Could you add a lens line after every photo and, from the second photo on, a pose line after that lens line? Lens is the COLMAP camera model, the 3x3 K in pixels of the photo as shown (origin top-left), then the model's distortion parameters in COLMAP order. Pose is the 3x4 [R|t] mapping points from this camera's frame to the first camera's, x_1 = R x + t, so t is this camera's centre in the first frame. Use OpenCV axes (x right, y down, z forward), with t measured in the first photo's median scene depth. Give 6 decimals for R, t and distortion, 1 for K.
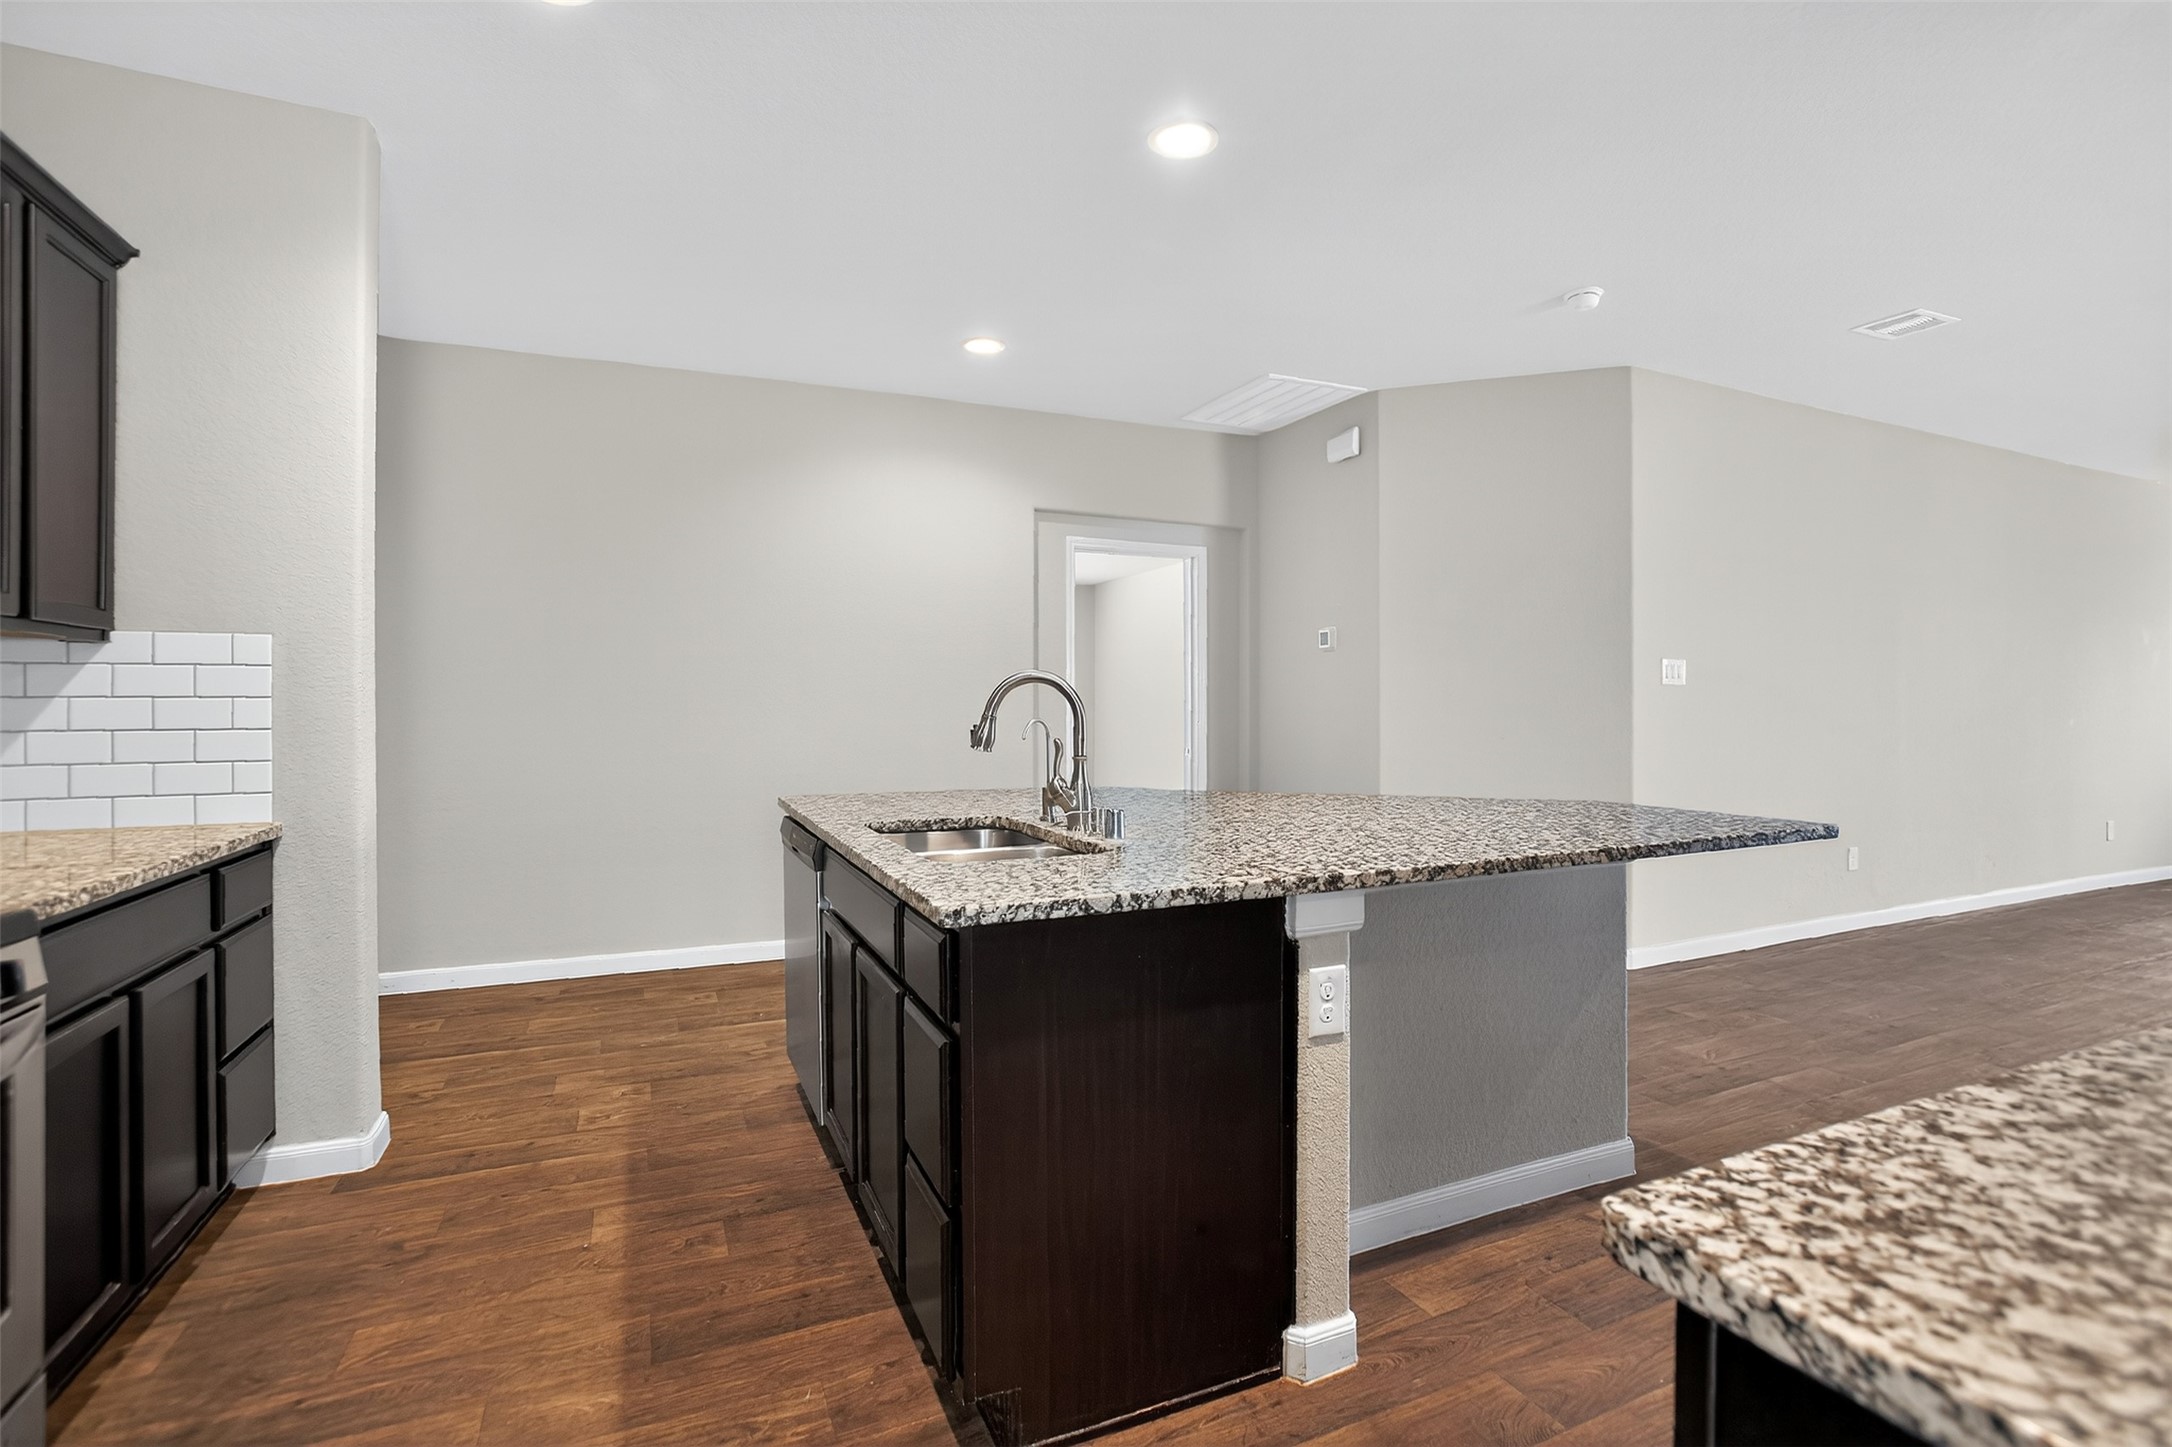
lens RADIAL K [[1001.8, 0, 1080.8], [0, 1001.8, 707.9], [0, 0, 1]] dist [-0.063764, 0.026903]
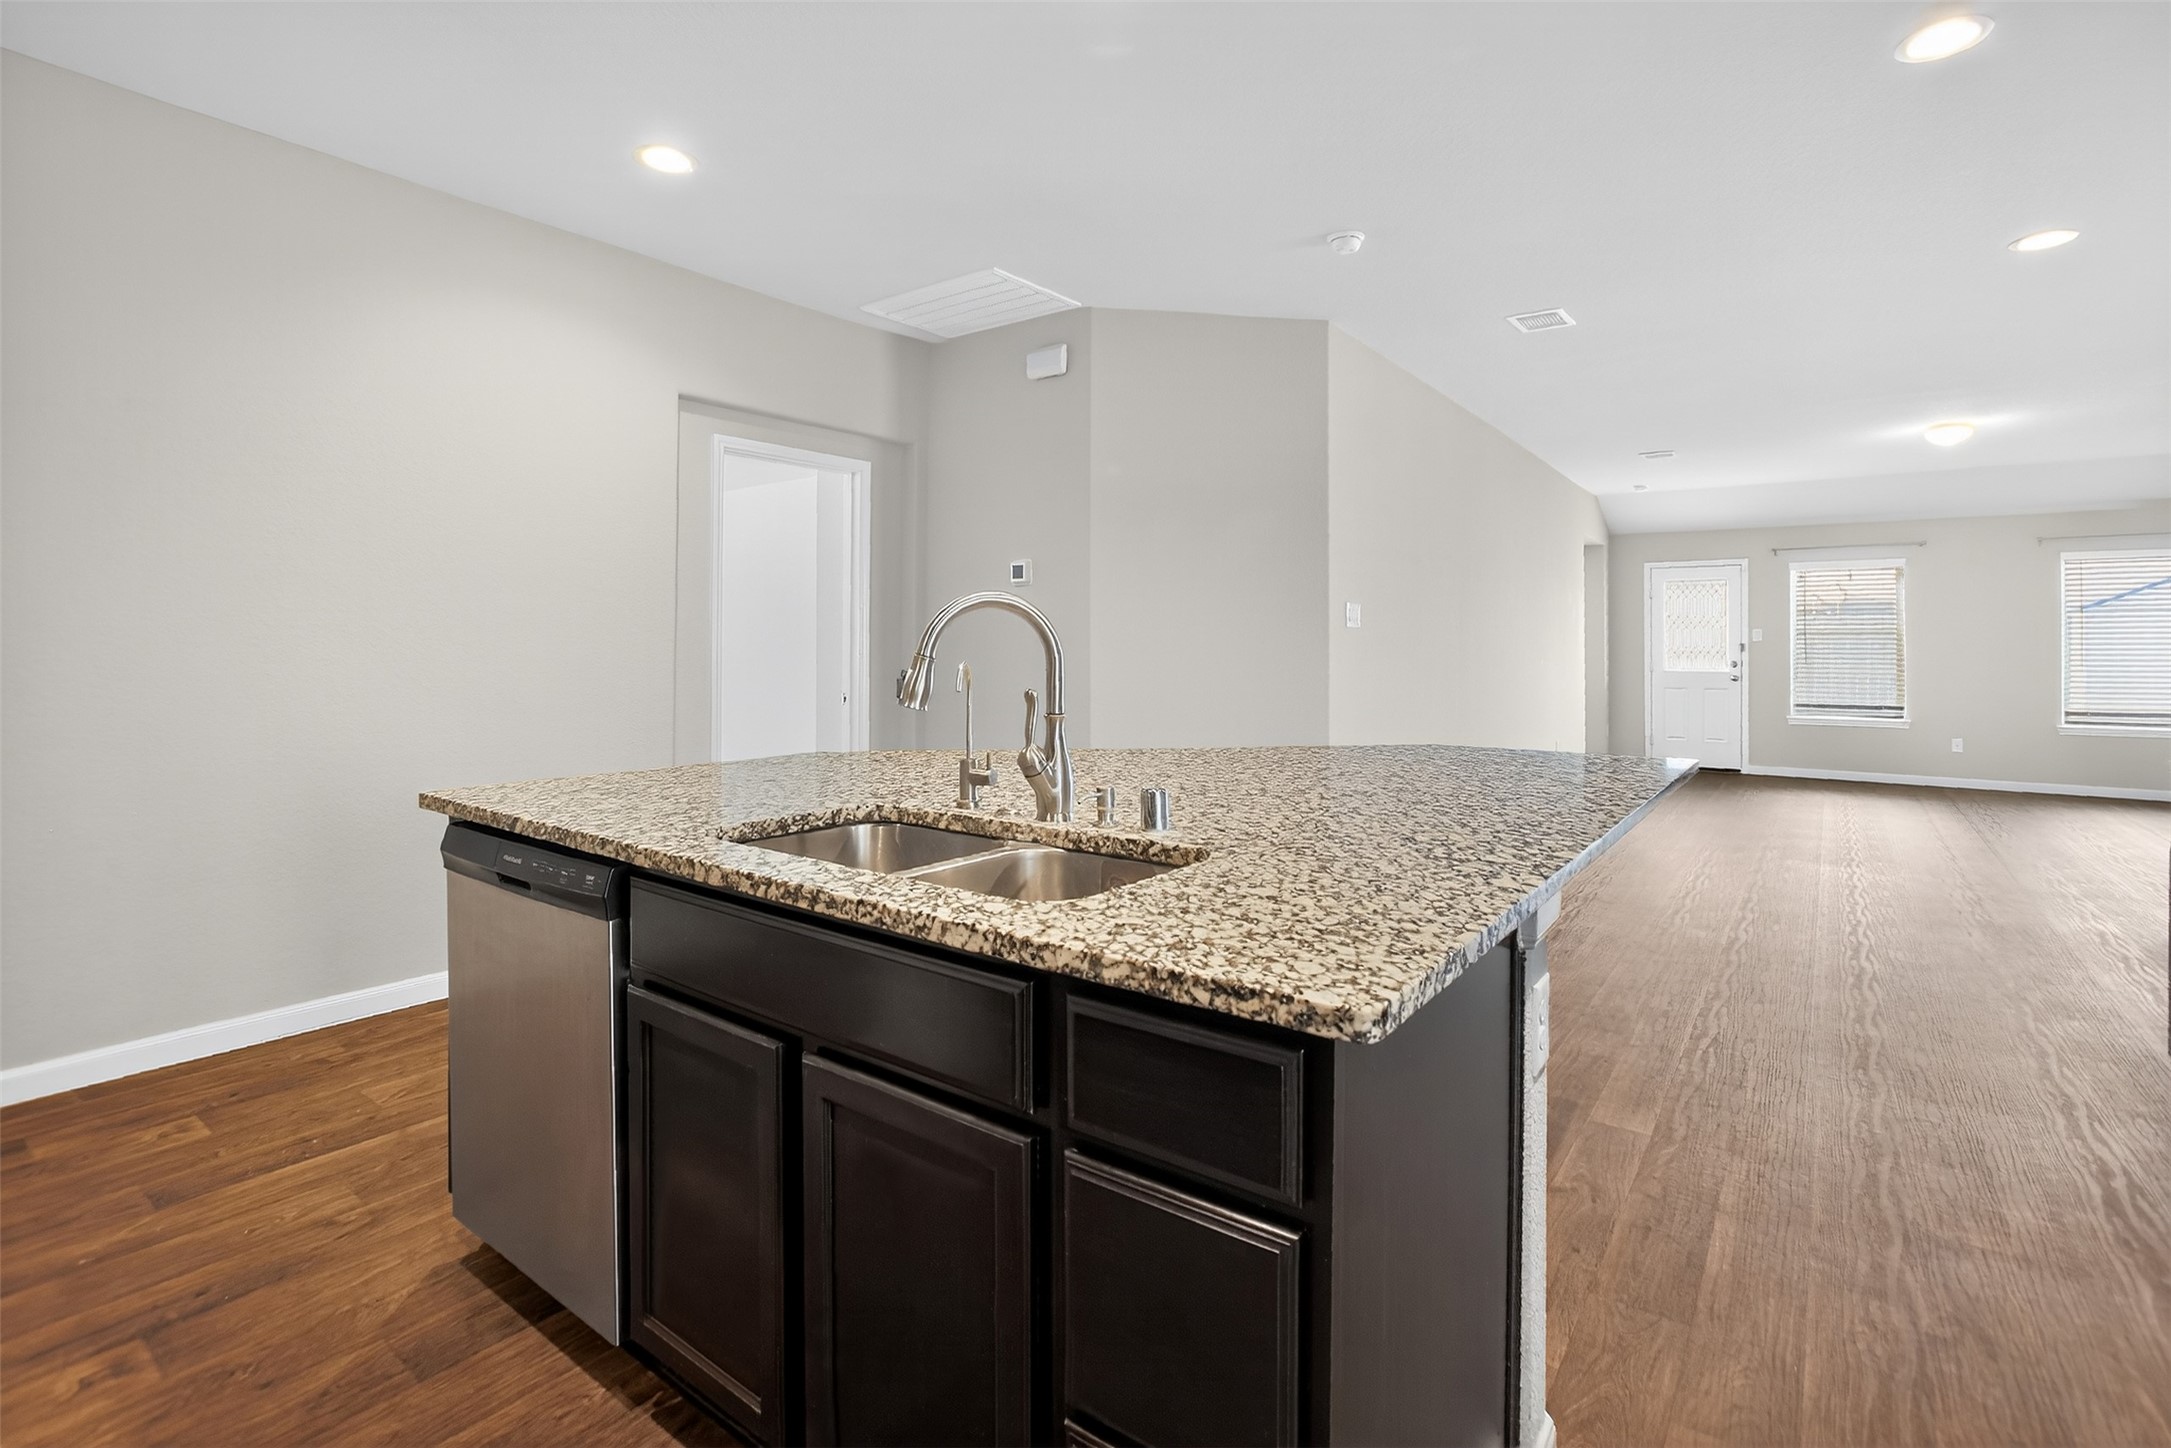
lens RADIAL K [[1011.9, 0, 1118.3], [0, 1011.9, 645.6], [0, 0, 1]] dist [-0.056018, 0.014599]
pose [[0.862137, 0.005072, 0.506649, -0.257170], [-0.003027, 0.999984, -0.004860, 0.002814], [-0.506666, 0.002656, 0.862138, 0.289096]]
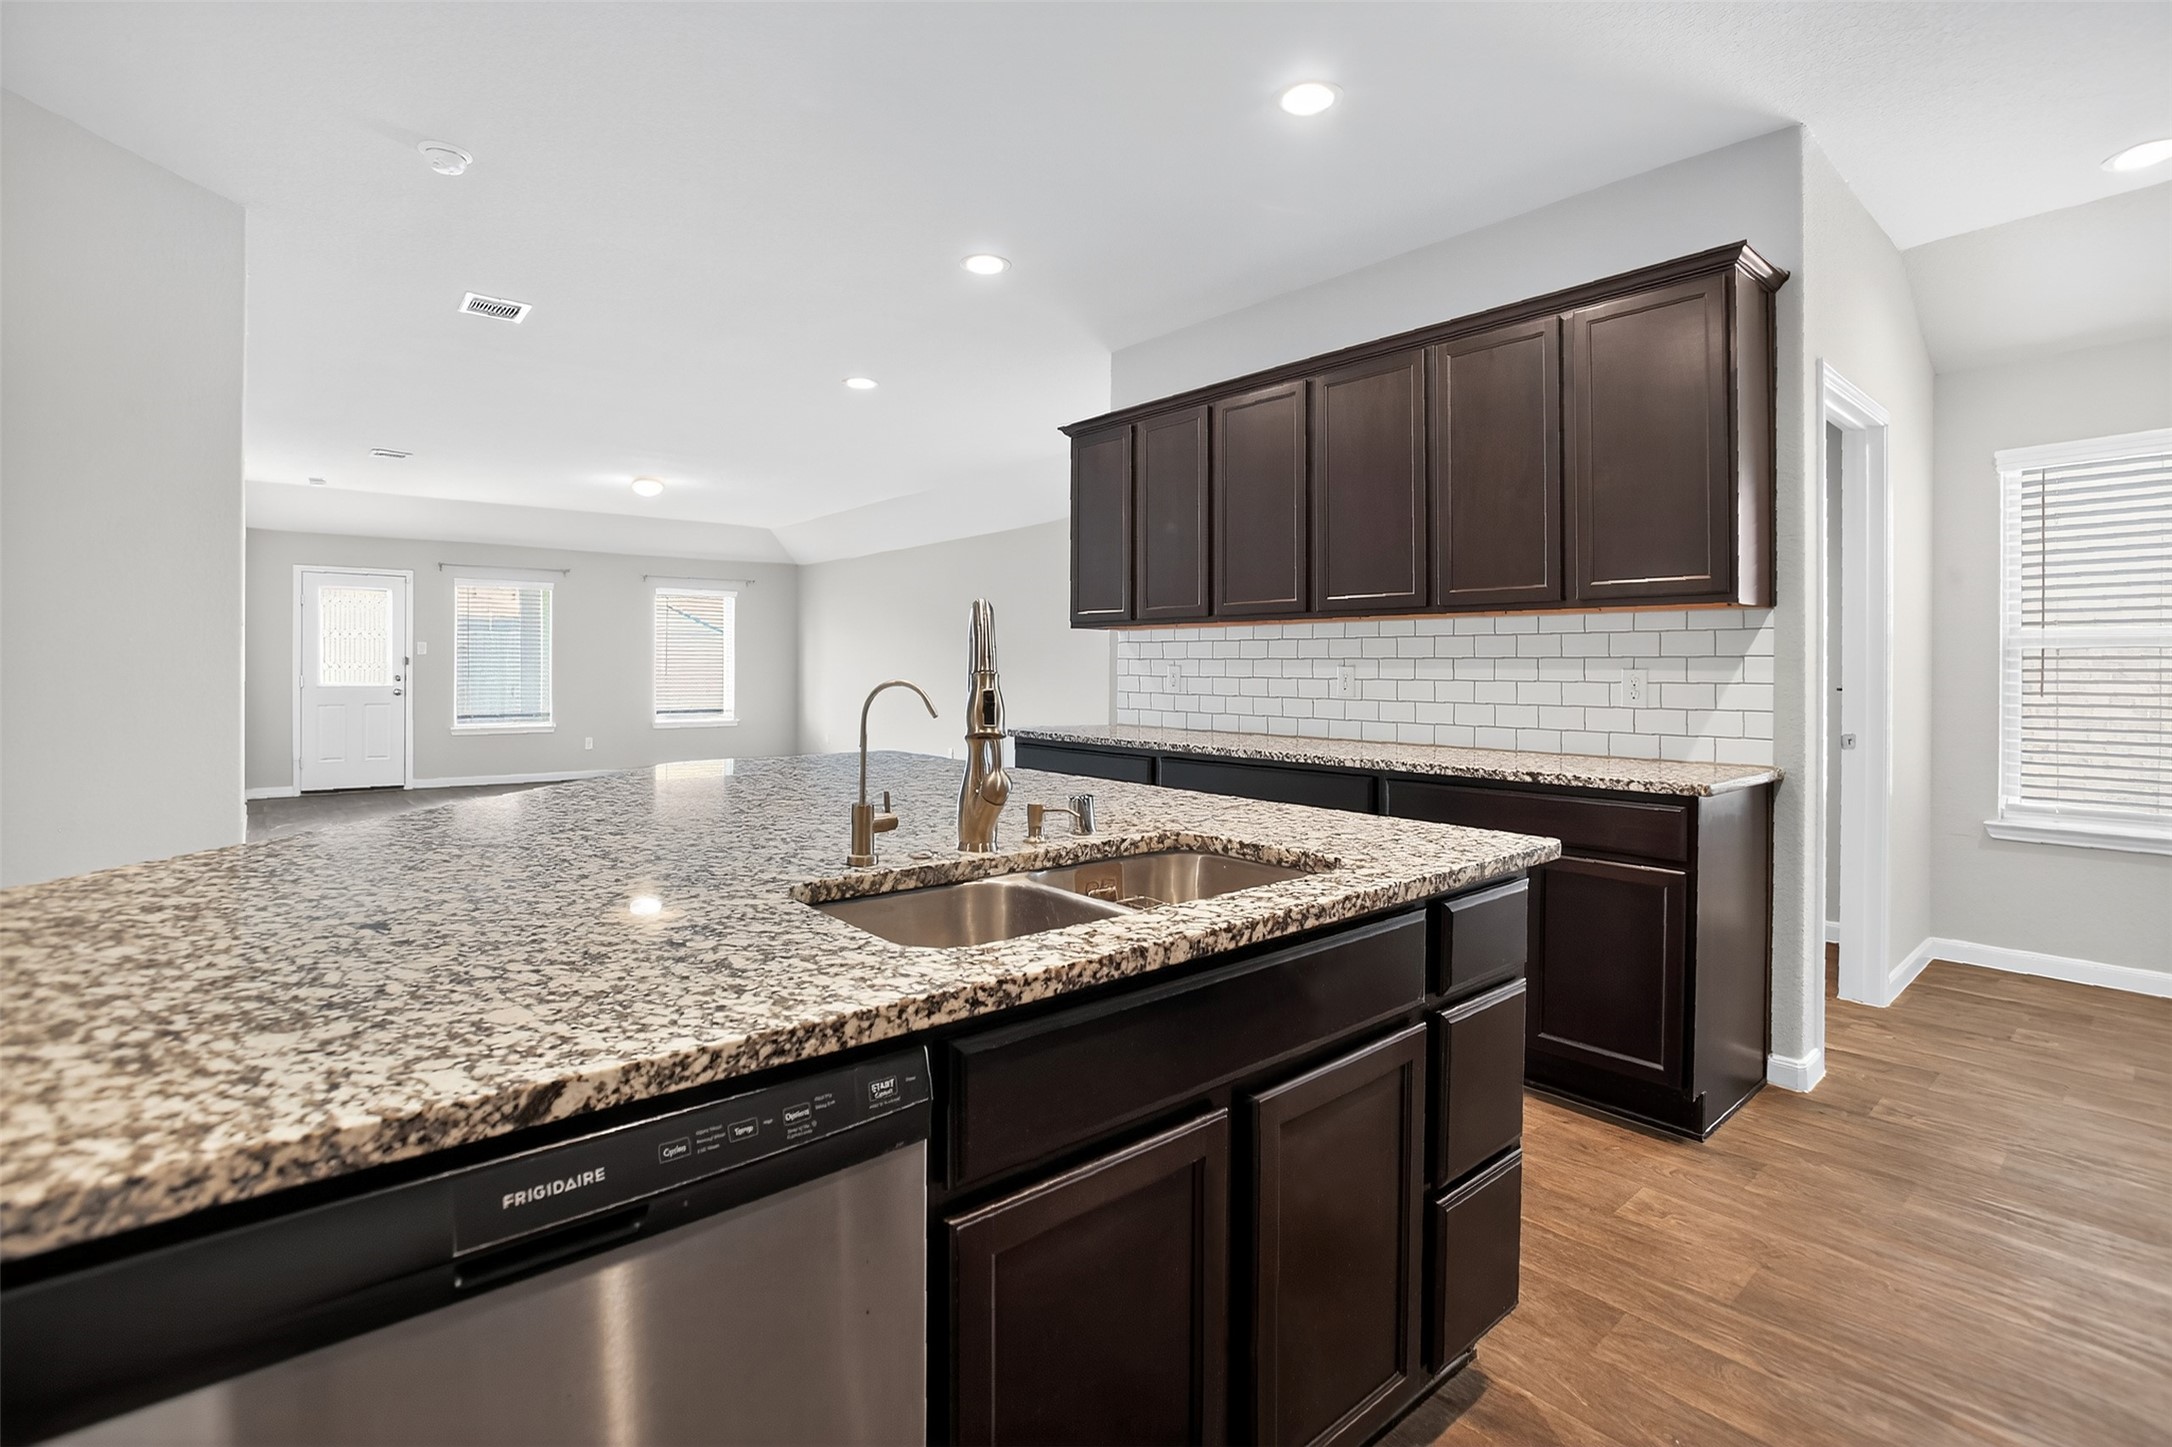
lens RADIAL K [[1005.6, 0, 1085.6], [0, 1005.6, 668.0], [0, 0, 1]] dist [-0.065729, 0.029084]
pose [[-0.287775, -0.000617, 0.957698, -0.512308], [-0.003446, 0.999994, -0.000391, 0.003732], [-0.957692, -0.003412, -0.287775, 0.890683]]
